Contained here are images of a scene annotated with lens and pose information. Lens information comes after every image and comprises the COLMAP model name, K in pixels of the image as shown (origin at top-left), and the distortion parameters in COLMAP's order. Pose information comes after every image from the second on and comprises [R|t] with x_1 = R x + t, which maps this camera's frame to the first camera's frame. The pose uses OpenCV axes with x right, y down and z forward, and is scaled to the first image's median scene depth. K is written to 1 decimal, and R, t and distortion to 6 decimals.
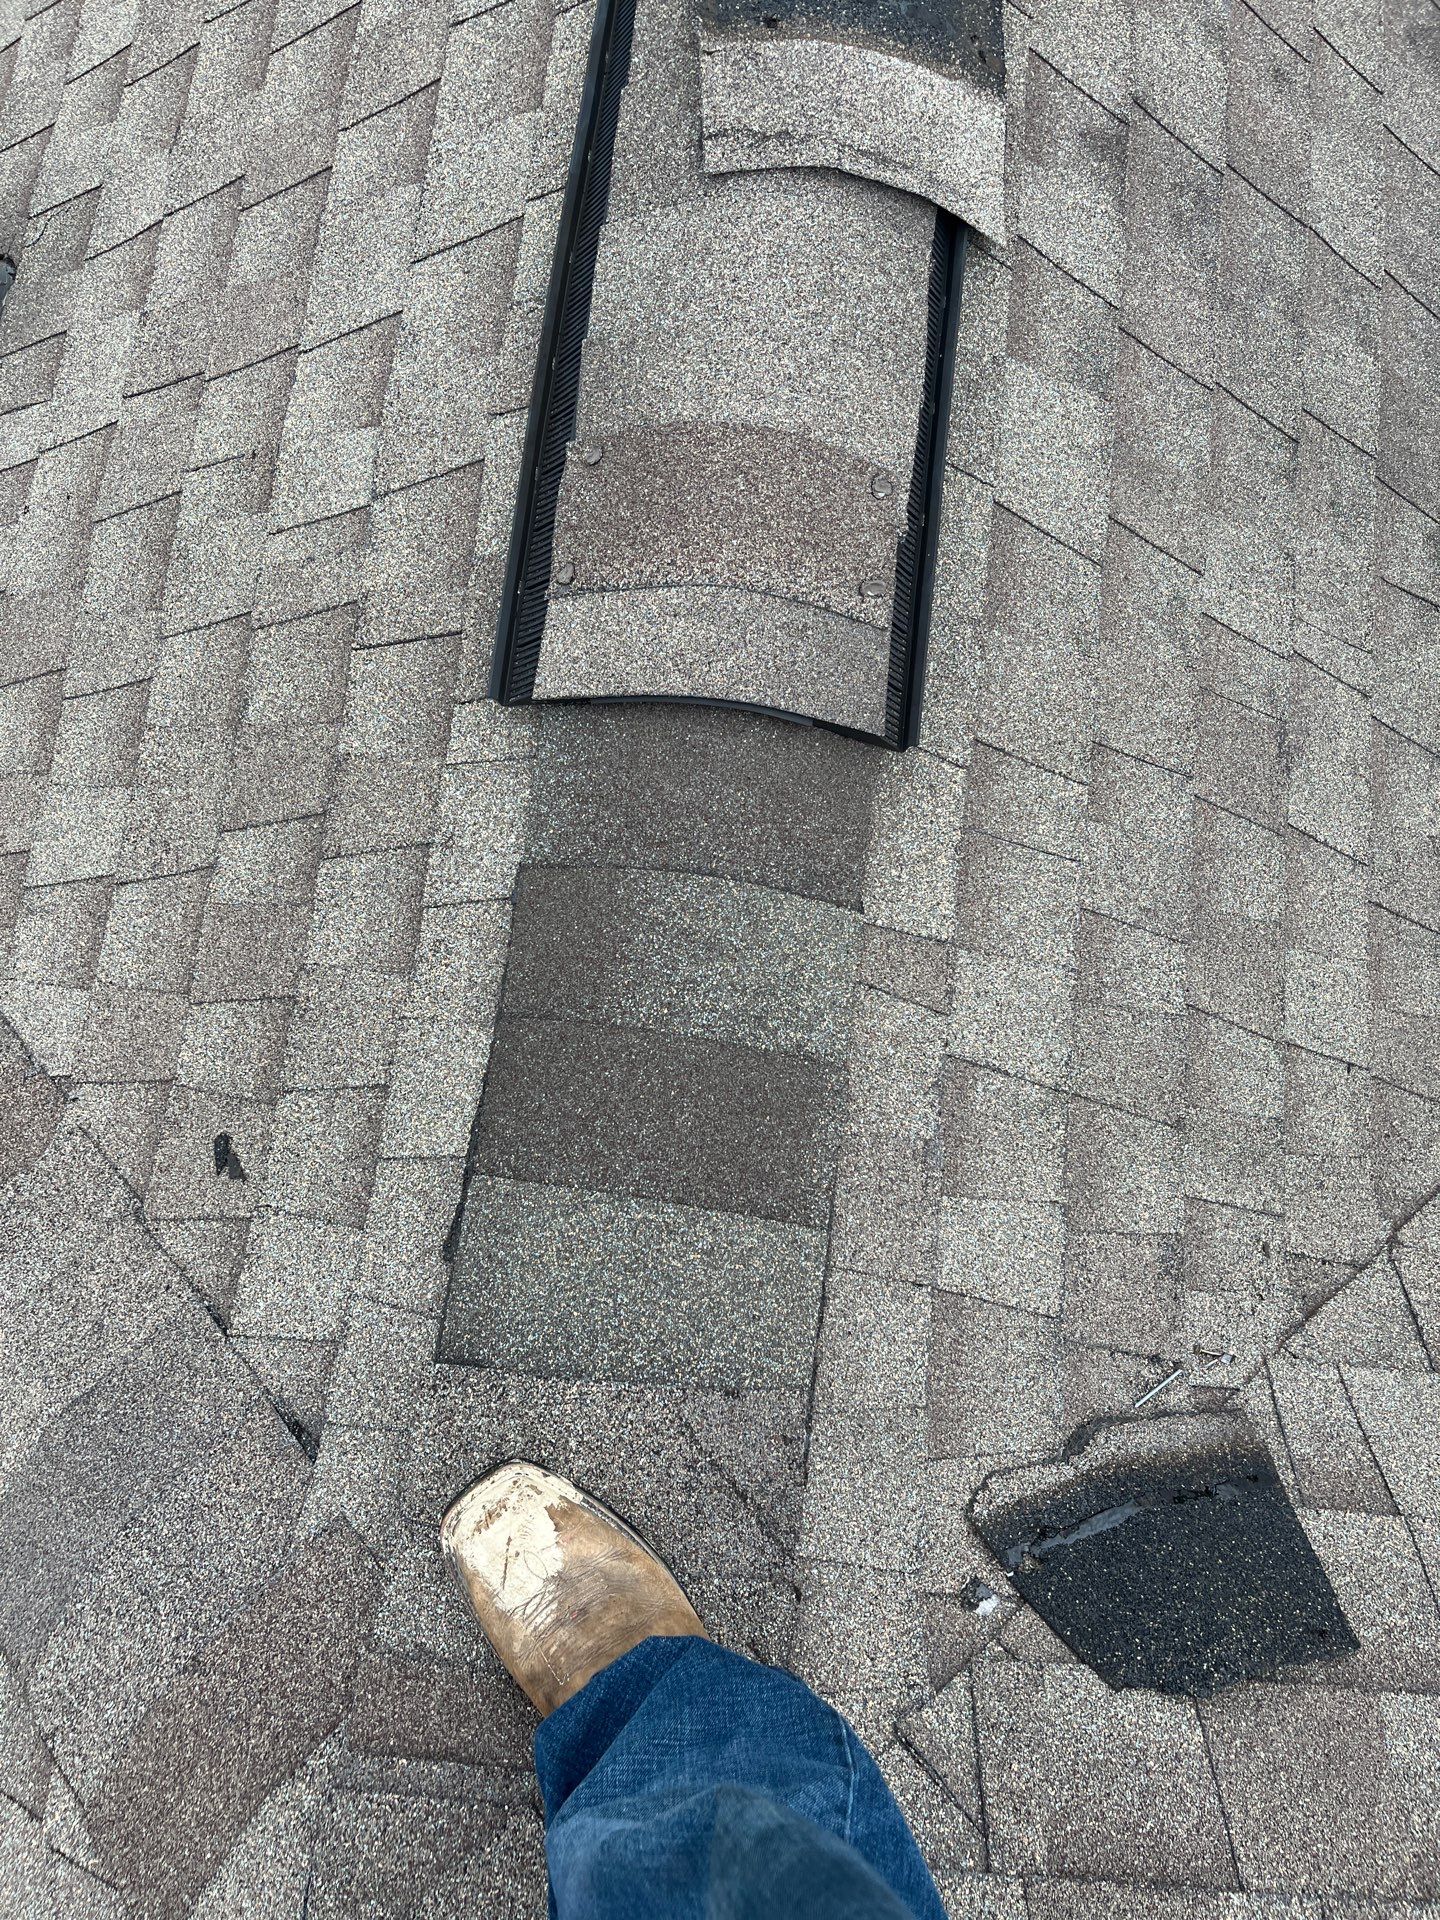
lens RADIAL K [[1463.9, 0, 710.5], [0, 1463.9, 962.9], [0, 0, 1]] dist [0.040338, -0.082001]
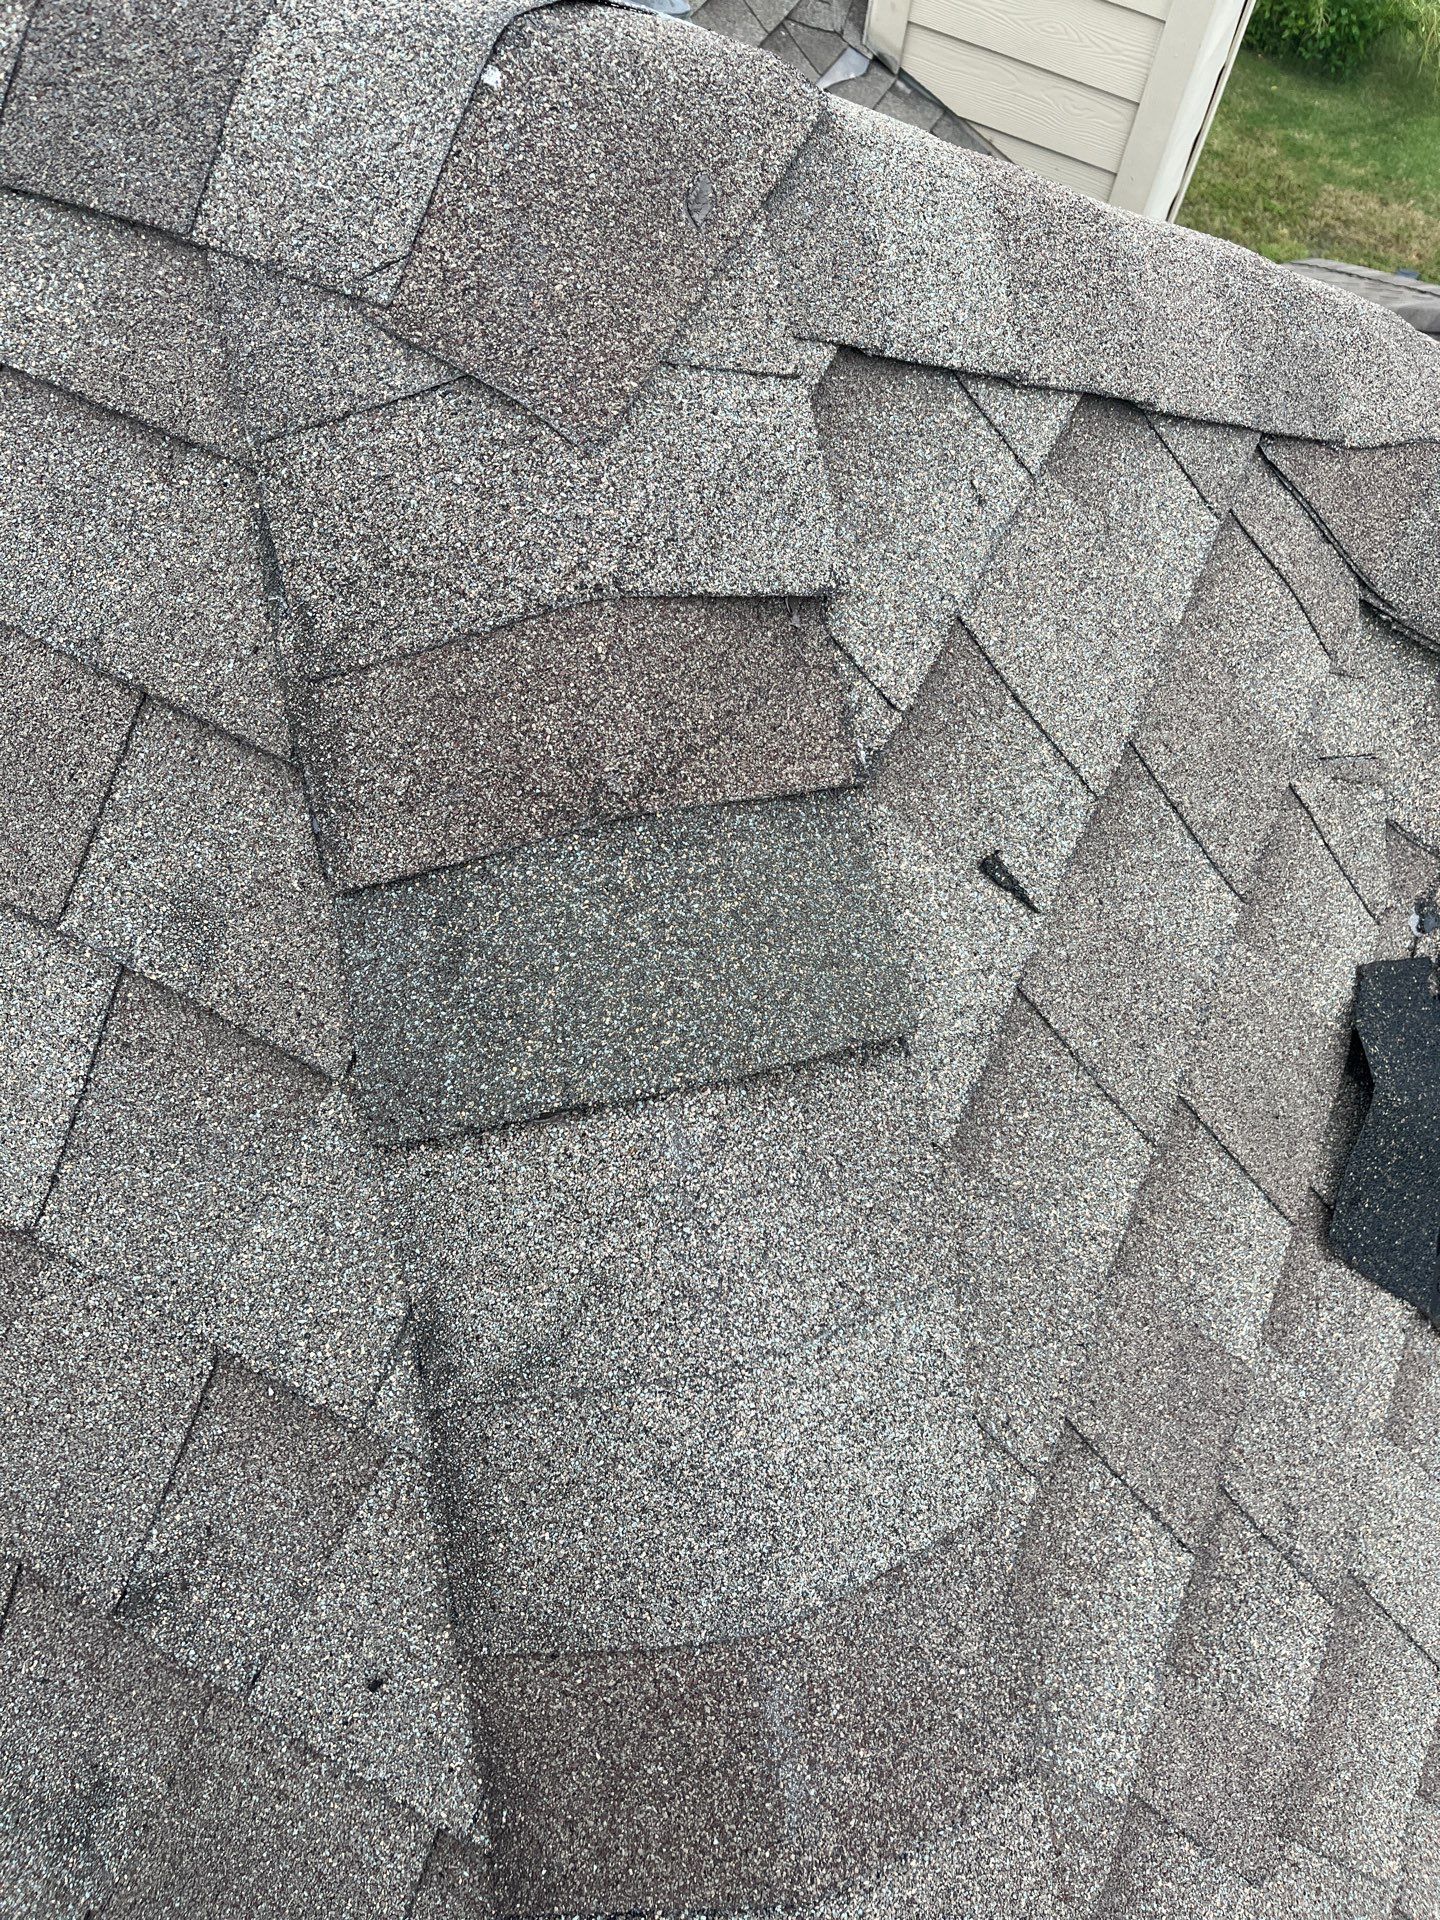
lens RADIAL K [[1463.9, 0, 721.4], [0, 1463.9, 947.2], [0, 0, 1]] dist [0.040338, -0.082001]
pose [[-0.355796, 0.789460, -0.500161, 0.619024], [-0.928227, -0.236301, 0.287325, 0.422229], [0.108643, 0.566493, 0.816874, 0.122333]]
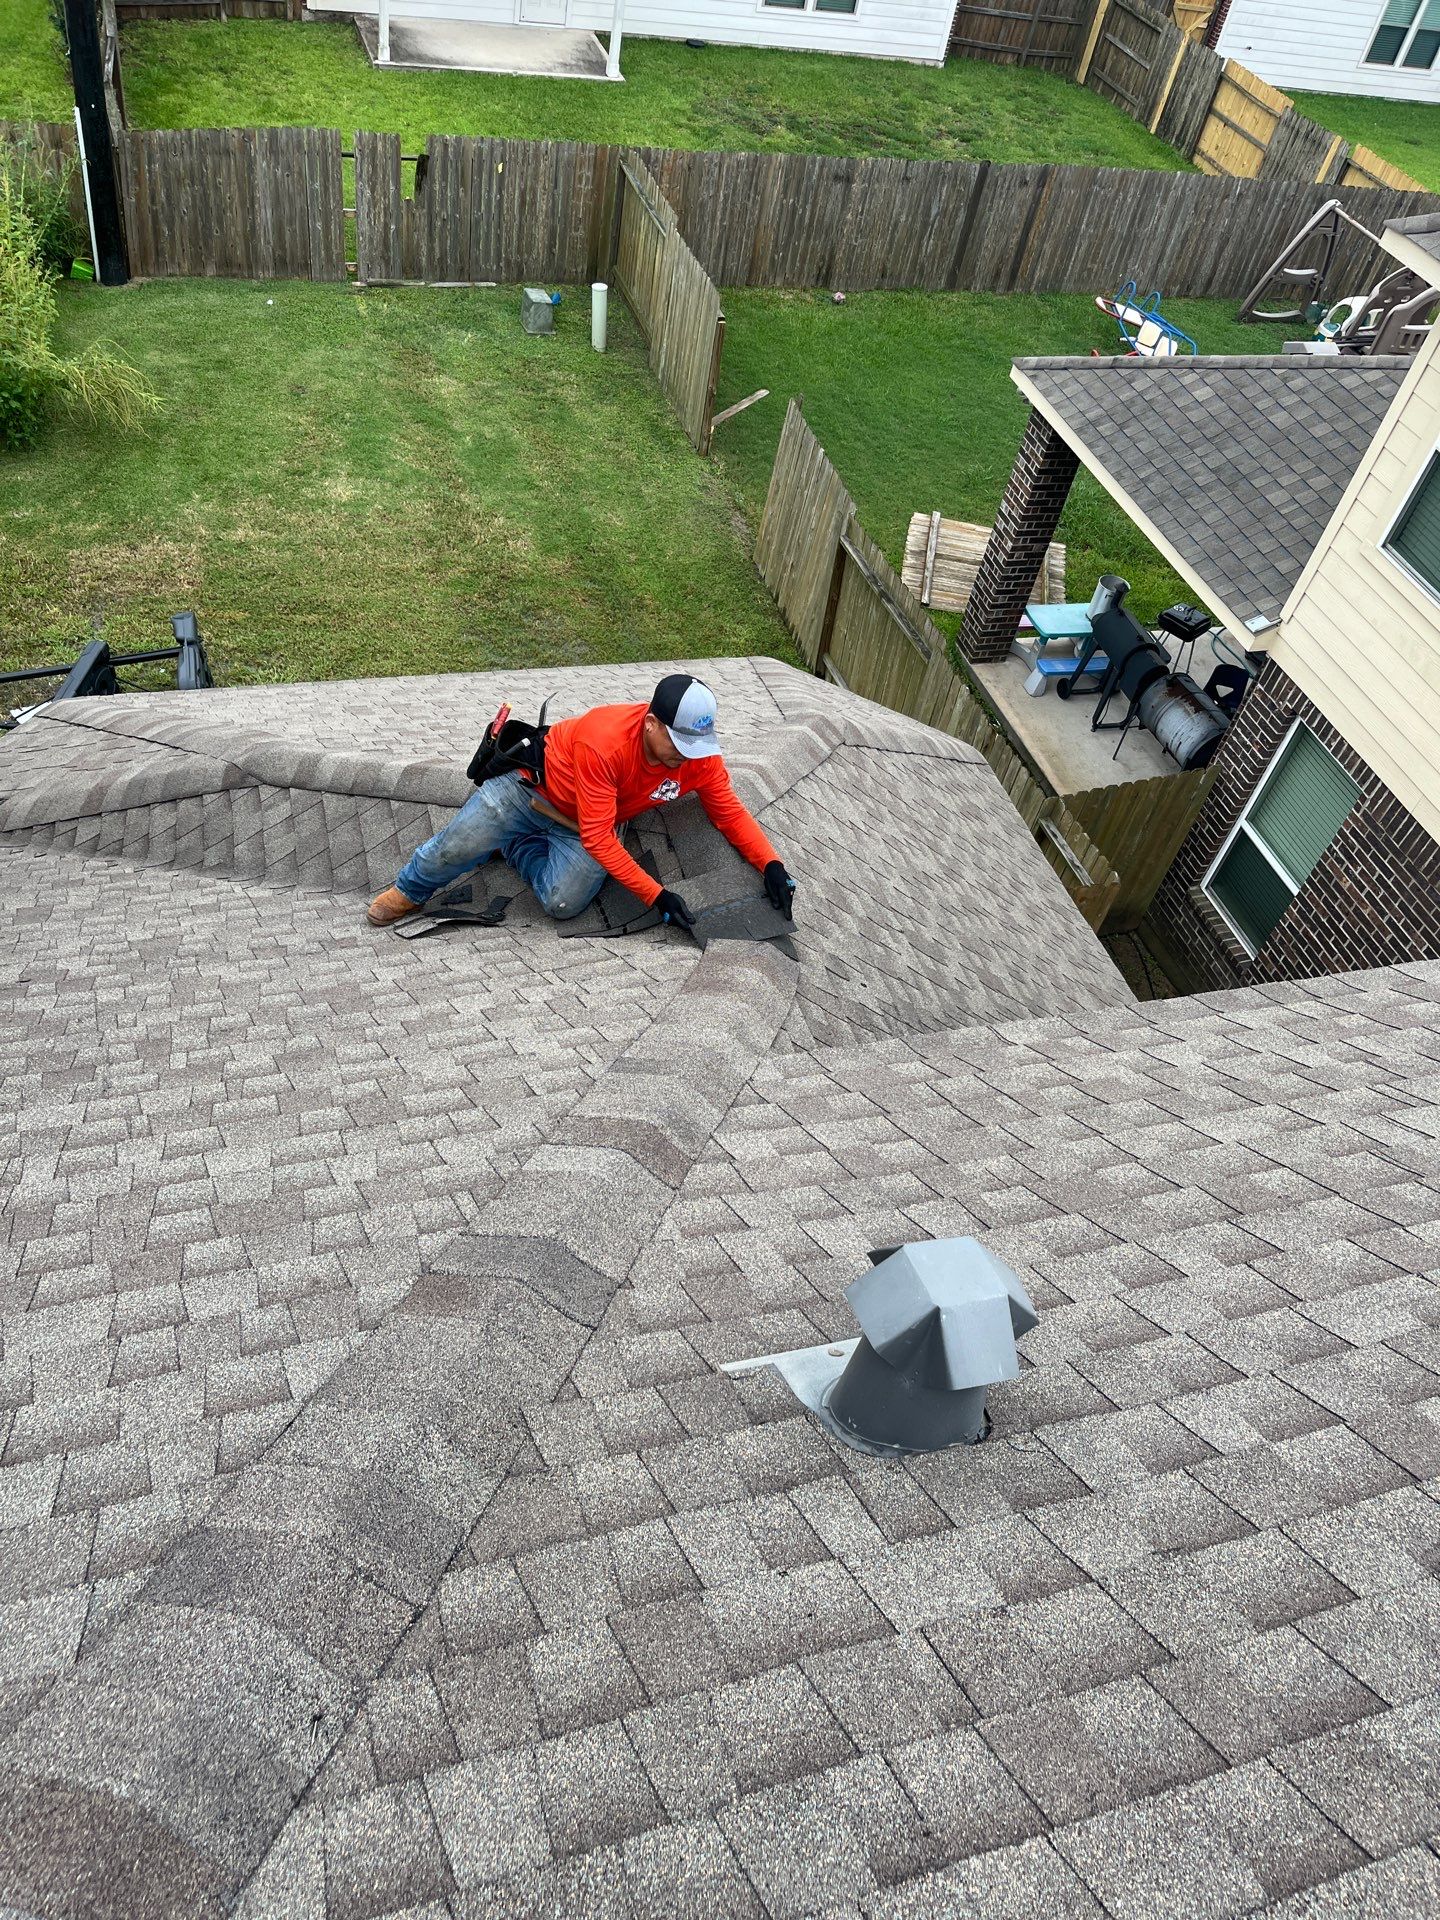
lens RADIAL K [[1463.9, 0, 704.4], [0, 1463.9, 998.7], [0, 0, 1]] dist [0.040338, -0.082001]
pose [[0.402893, 0.706615, -0.581697, -0.198312], [-0.915121, 0.321567, -0.243205, -0.157633], [0.015202, 0.630309, 0.776196, -0.075221]]
